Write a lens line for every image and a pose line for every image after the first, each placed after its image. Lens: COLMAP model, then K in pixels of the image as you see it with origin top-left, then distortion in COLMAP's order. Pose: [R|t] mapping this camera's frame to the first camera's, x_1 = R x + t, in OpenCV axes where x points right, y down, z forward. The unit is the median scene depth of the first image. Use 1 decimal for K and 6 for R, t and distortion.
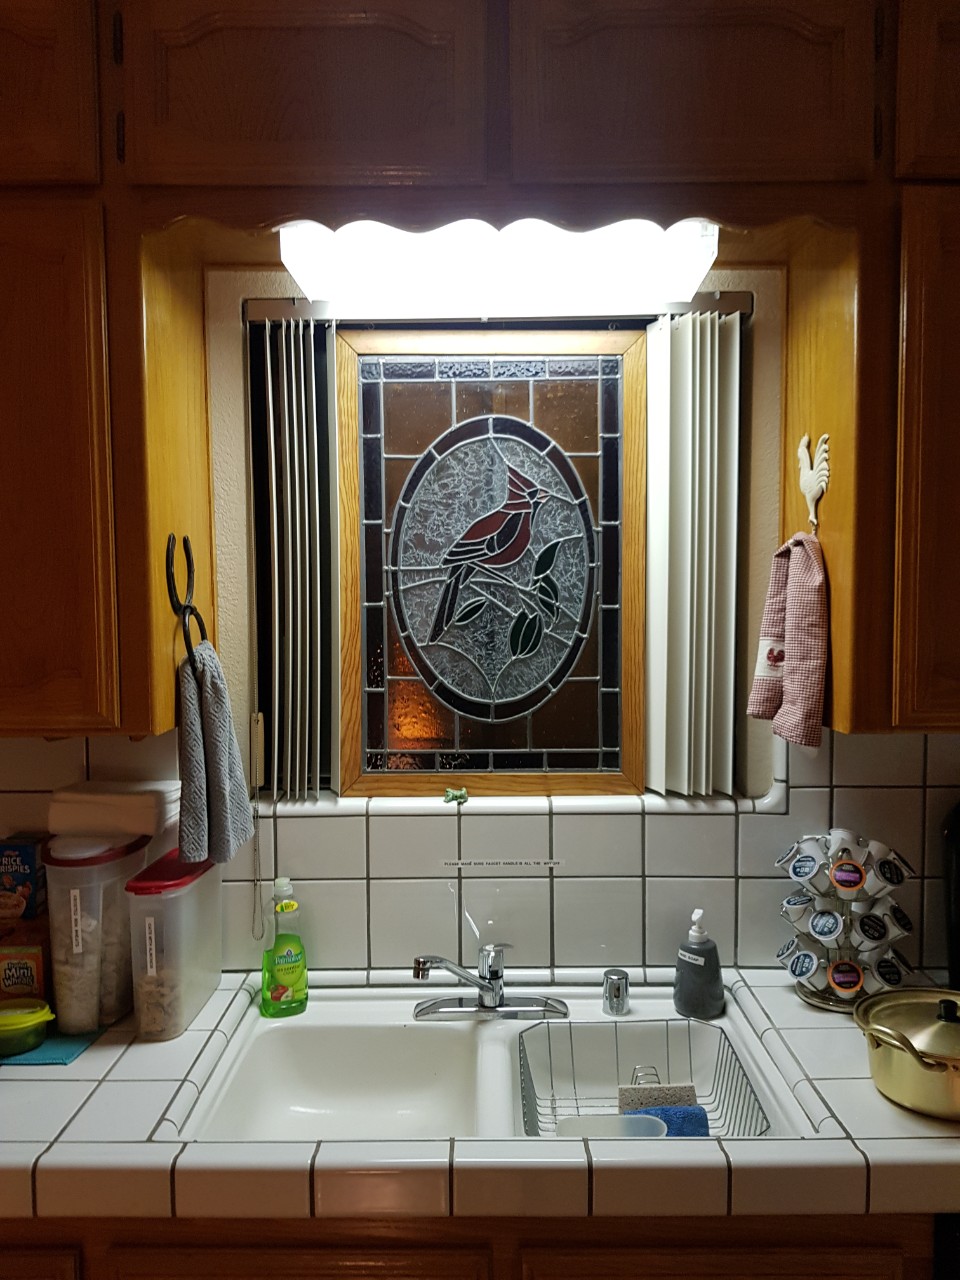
lens RADIAL K [[996.4, 0, 480.0], [0, 996.4, 651.7], [0, 0, 1]] dist [0.061825, -0.094742]
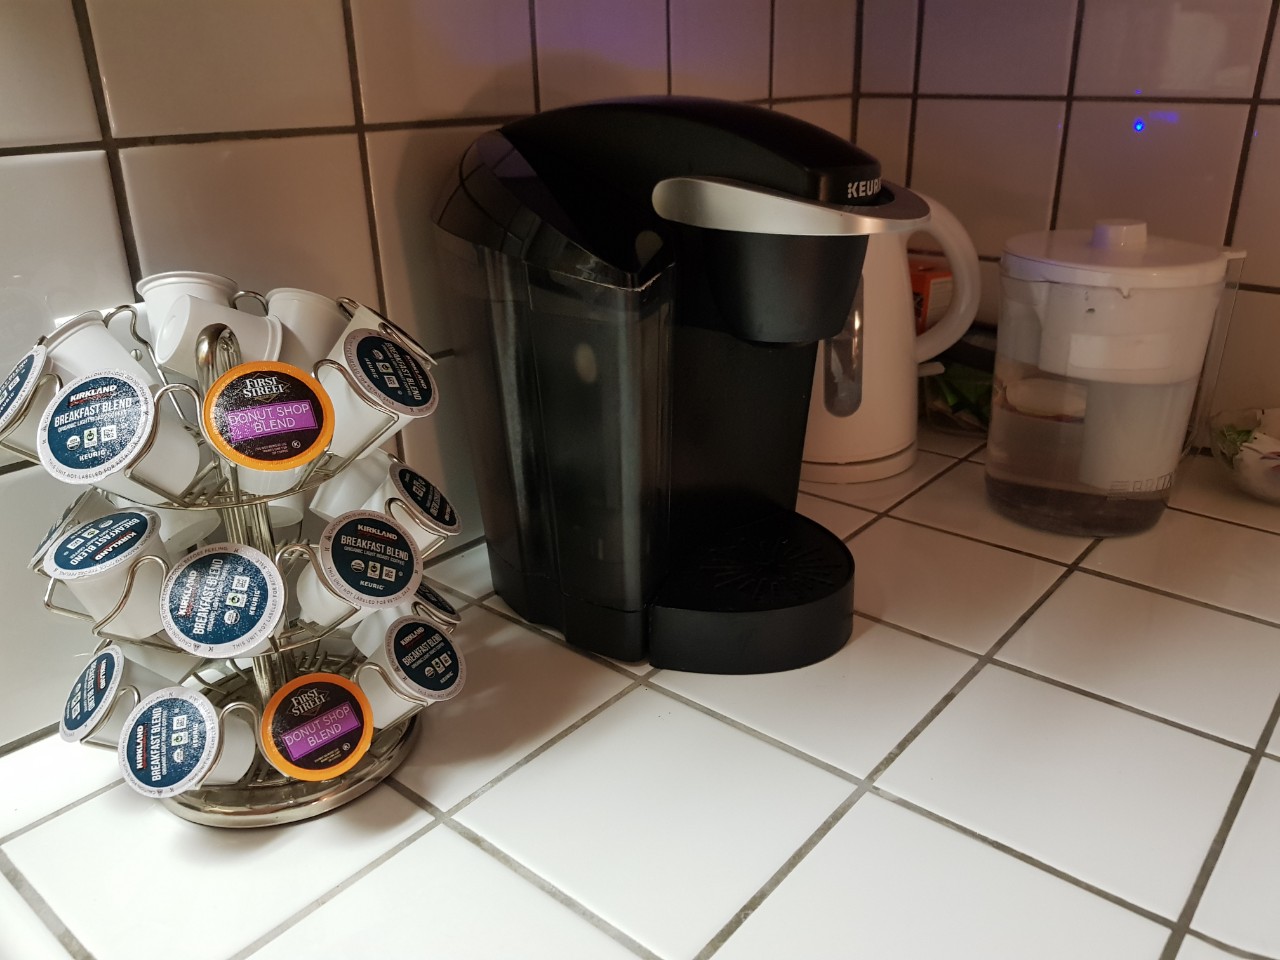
lens RADIAL K [[996.4, 0, 643.4], [0, 996.4, 493.9], [0, 0, 1]] dist [0.061825, -0.094742]
pose [[0.638991, -0.305244, 0.706057, 0.228102], [0.052559, 0.933075, 0.355822, 0.148436], [-0.767417, -0.190257, 0.612269, 0.739748]]
